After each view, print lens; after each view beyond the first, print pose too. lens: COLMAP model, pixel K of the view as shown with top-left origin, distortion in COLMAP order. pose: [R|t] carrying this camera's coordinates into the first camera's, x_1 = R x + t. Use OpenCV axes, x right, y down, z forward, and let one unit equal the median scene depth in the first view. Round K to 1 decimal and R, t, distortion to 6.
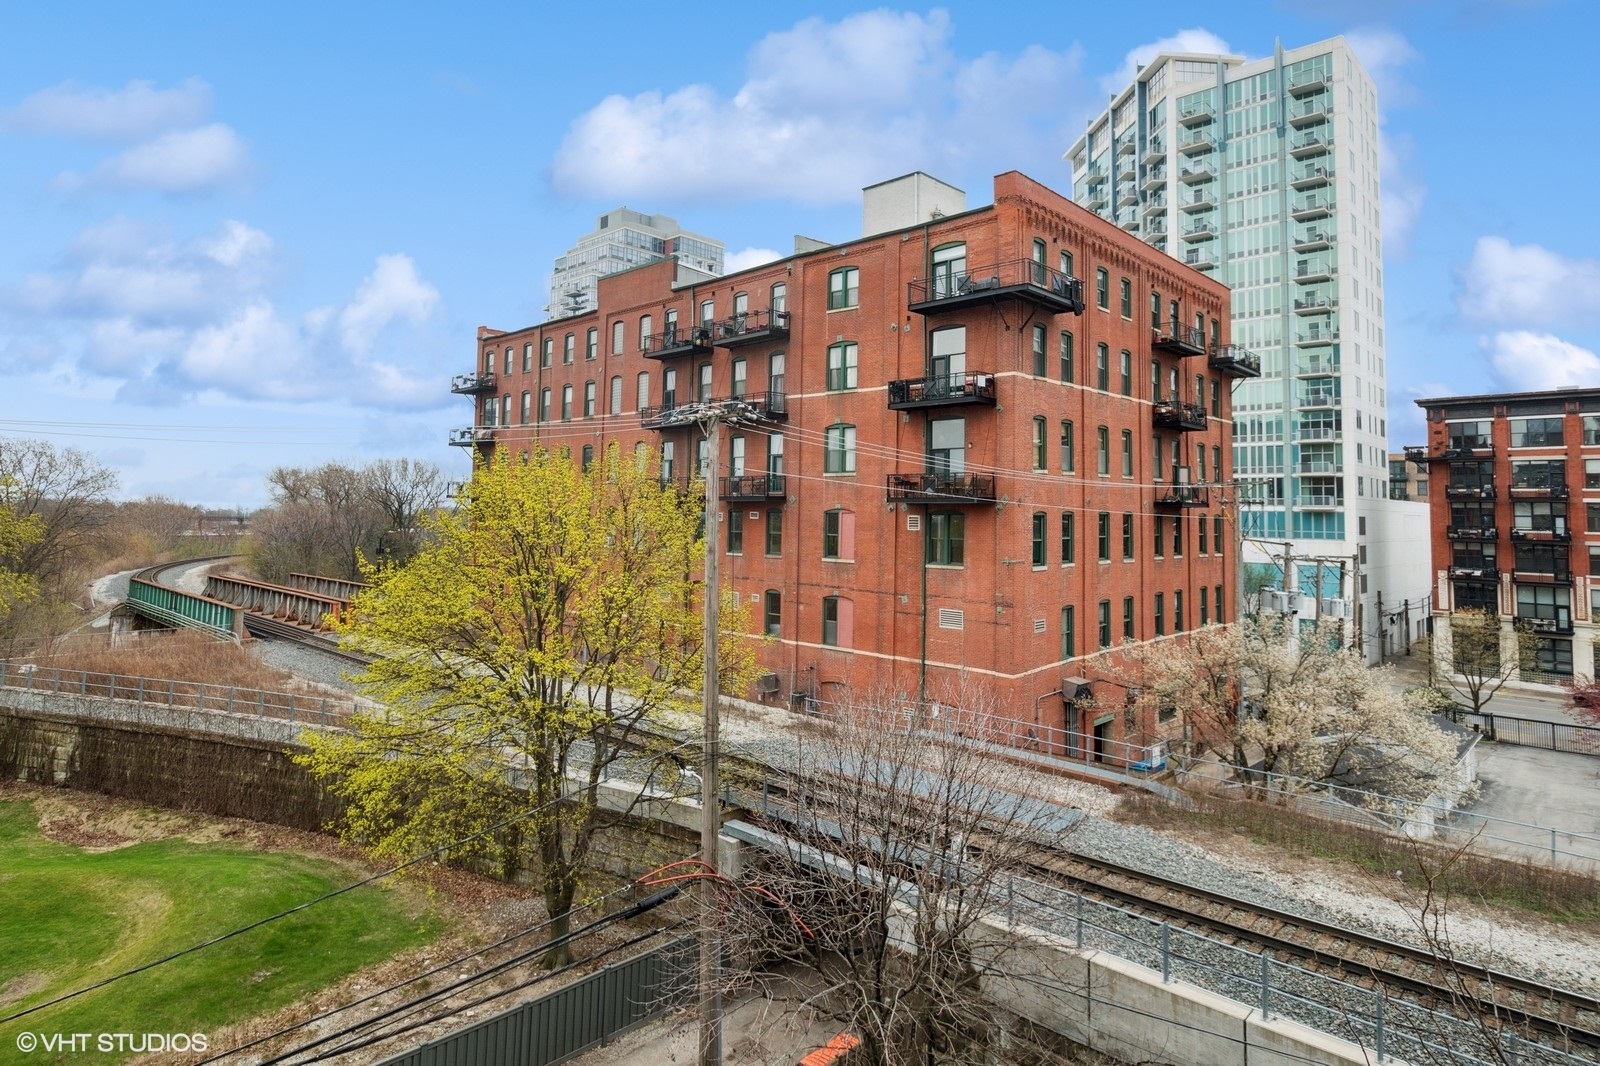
lens RADIAL K [[876.2, 0, 806.4], [0, 876.2, 447.4], [0, 0, 1]] dist [0.018649, -0.009511]
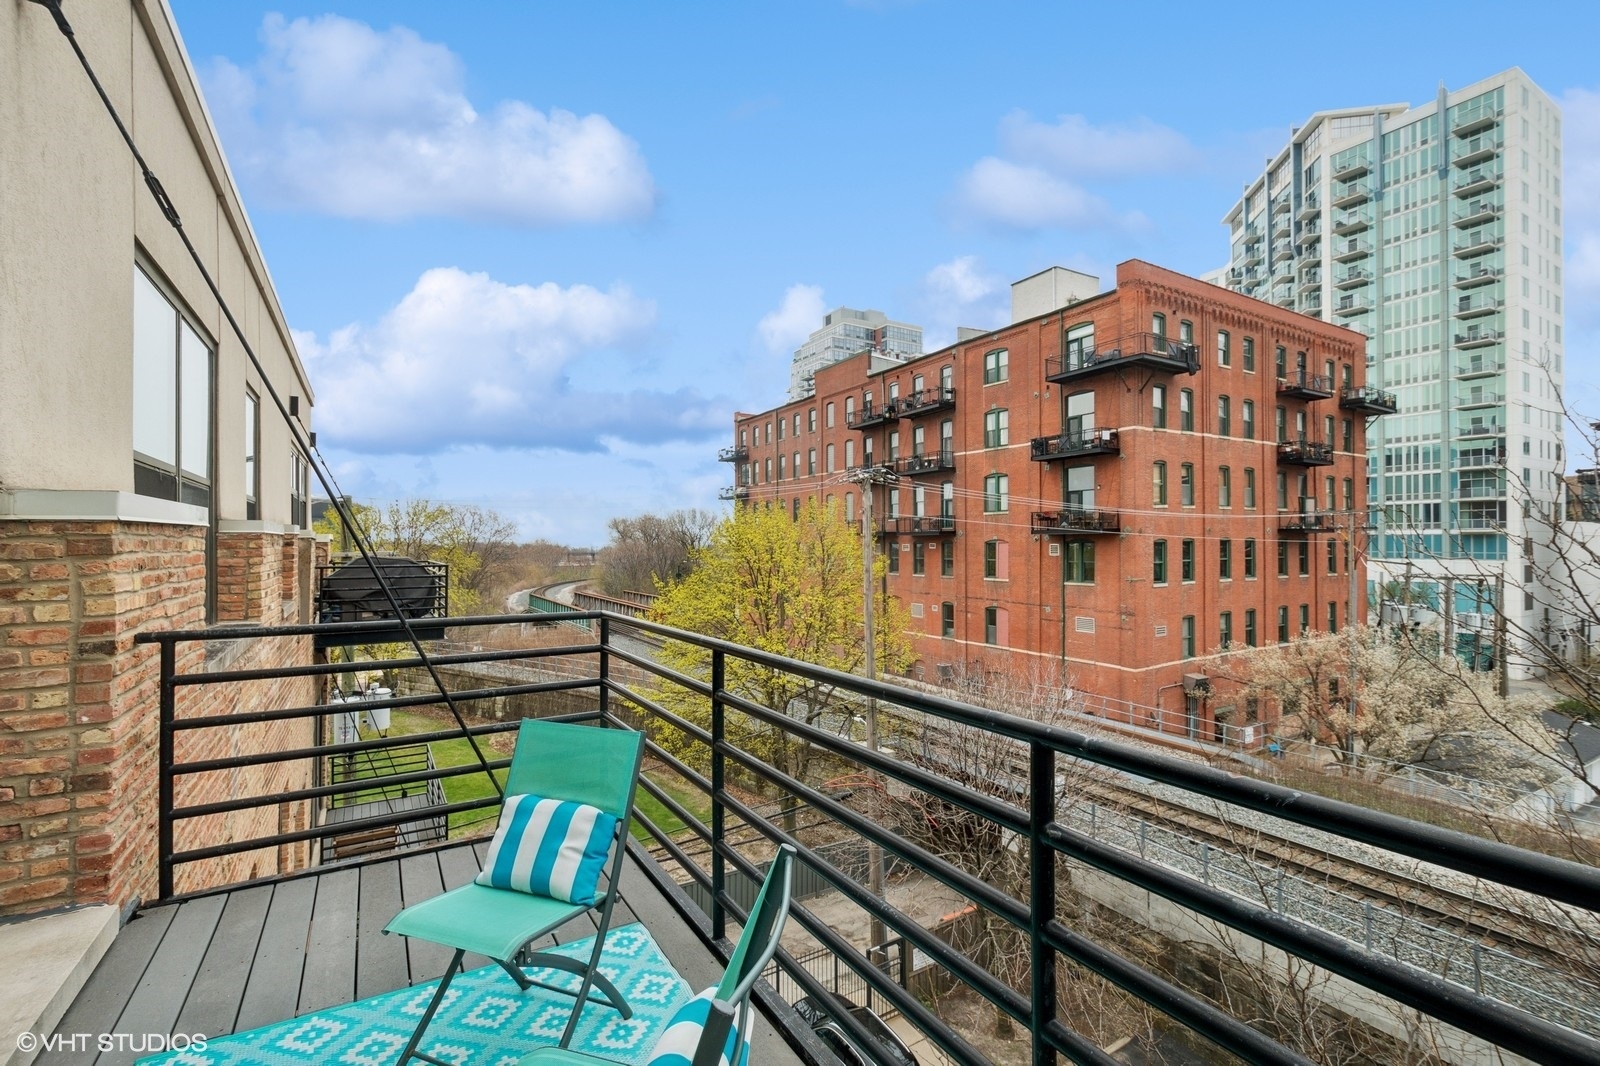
lens RADIAL K [[702.7, 0, 814.9], [0, 702.7, 535.5], [0, 0, 1]] dist [0.011660, -0.002256]
pose [[0.965307, -0.019995, -0.260353, 0.034186], [0.035867, 0.997766, 0.056357, -0.002895], [0.258644, -0.063740, 0.963867, -0.044689]]
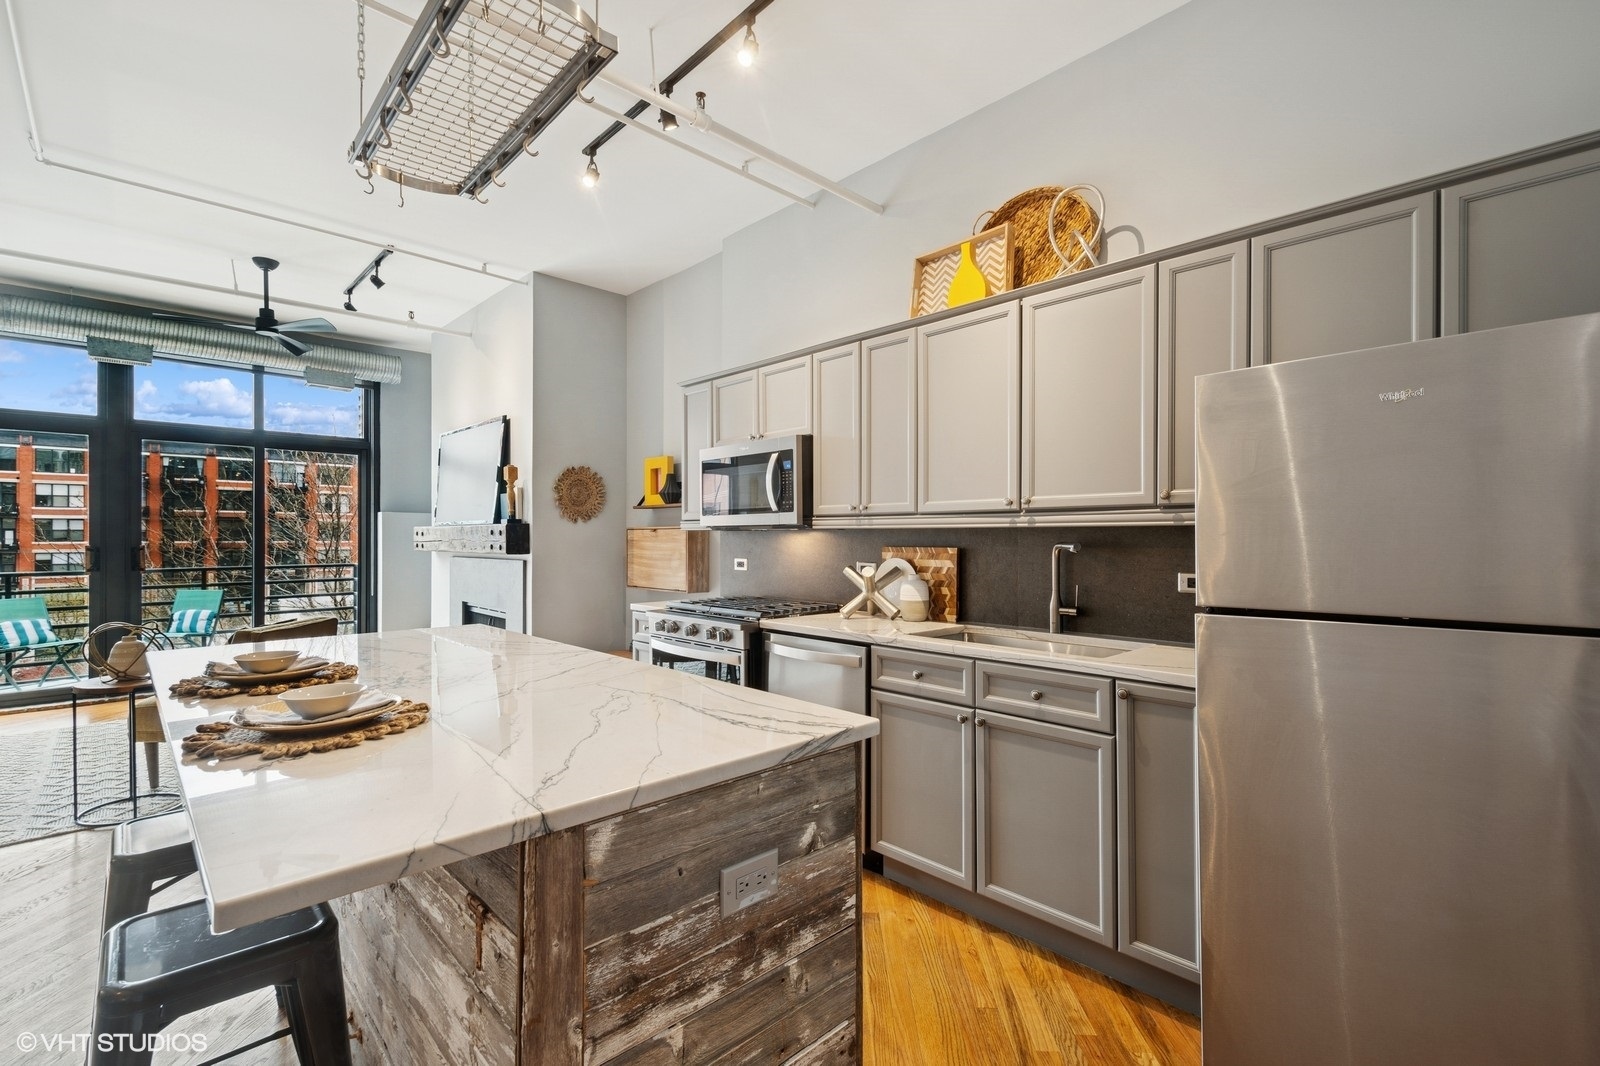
lens RADIAL K [[702.7, 0, 814.4], [0, 702.7, 541.5], [0, 0, 1]] dist [0.011660, -0.002256]
pose [[0.031275, -0.021251, 0.999285, -0.090194], [-0.075173, 0.996892, 0.023553, -0.011945], [-0.996680, -0.075856, 0.029580, -0.137648]]
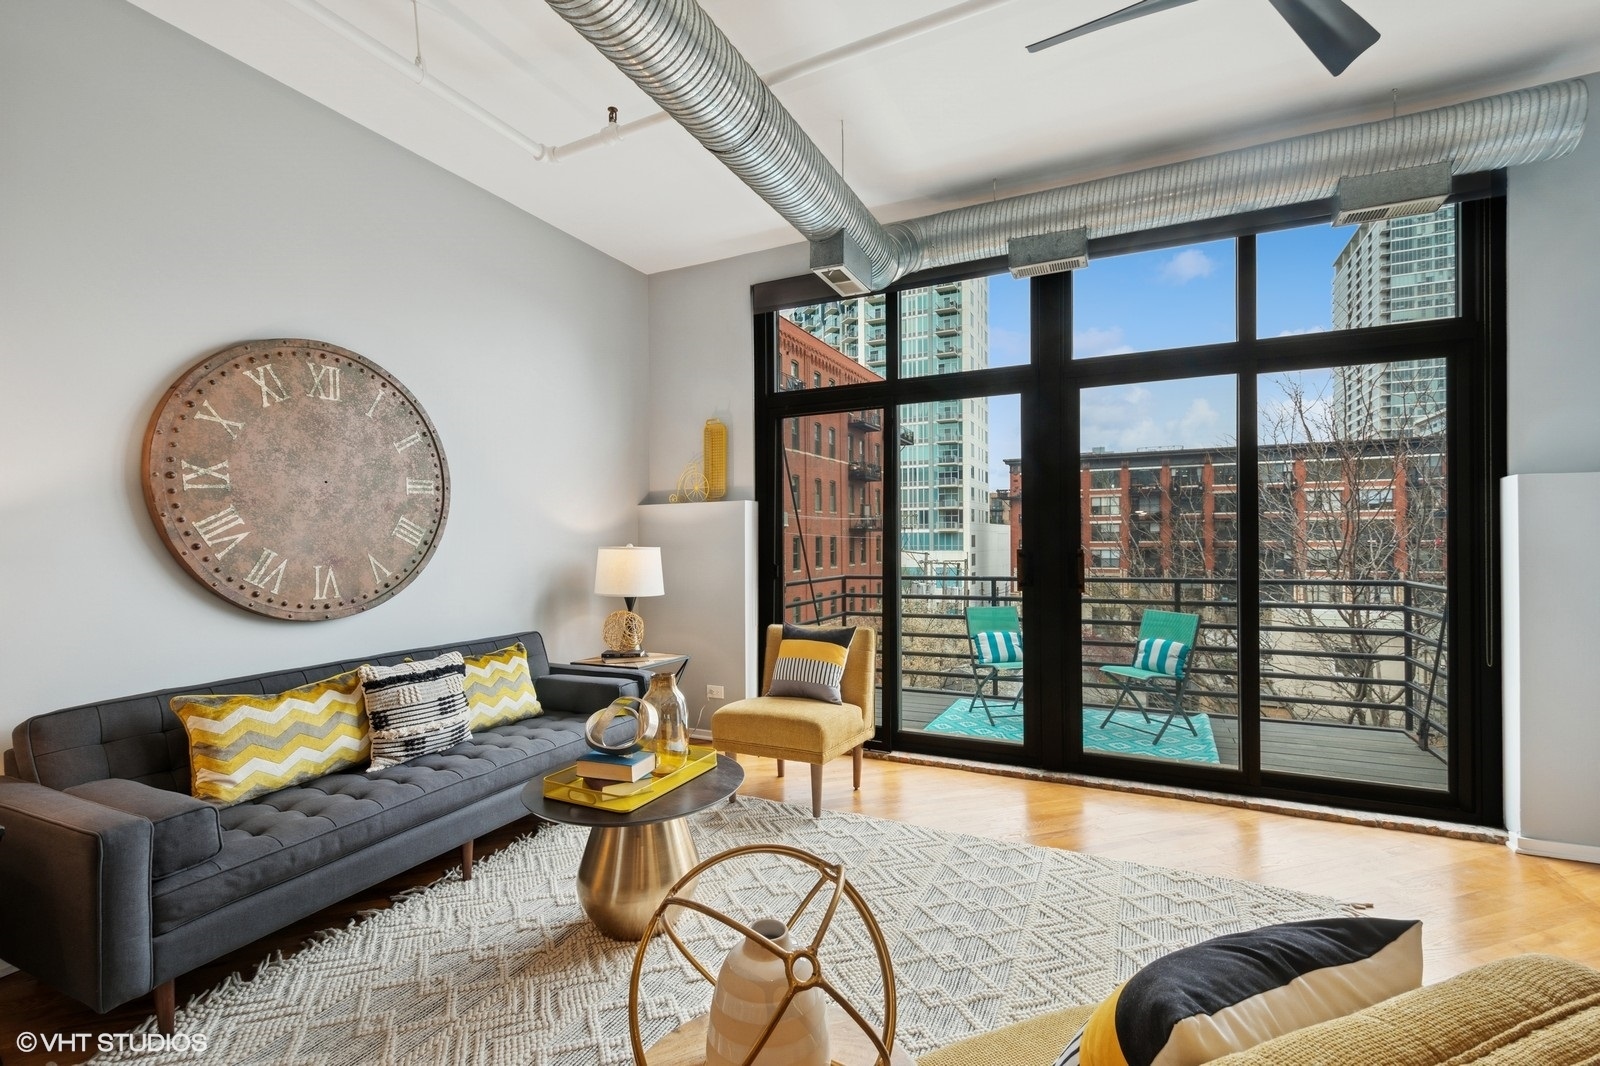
lens RADIAL K [[702.7, 0, 800.1], [0, 702.7, 538.4], [0, 0, 1]] dist [0.011660, -0.002256]
pose [[0.952661, -0.022326, 0.303212, -0.039280], [-0.000133, 0.997269, 0.073849, -0.007826], [-0.304033, -0.070393, 0.950057, -0.095256]]
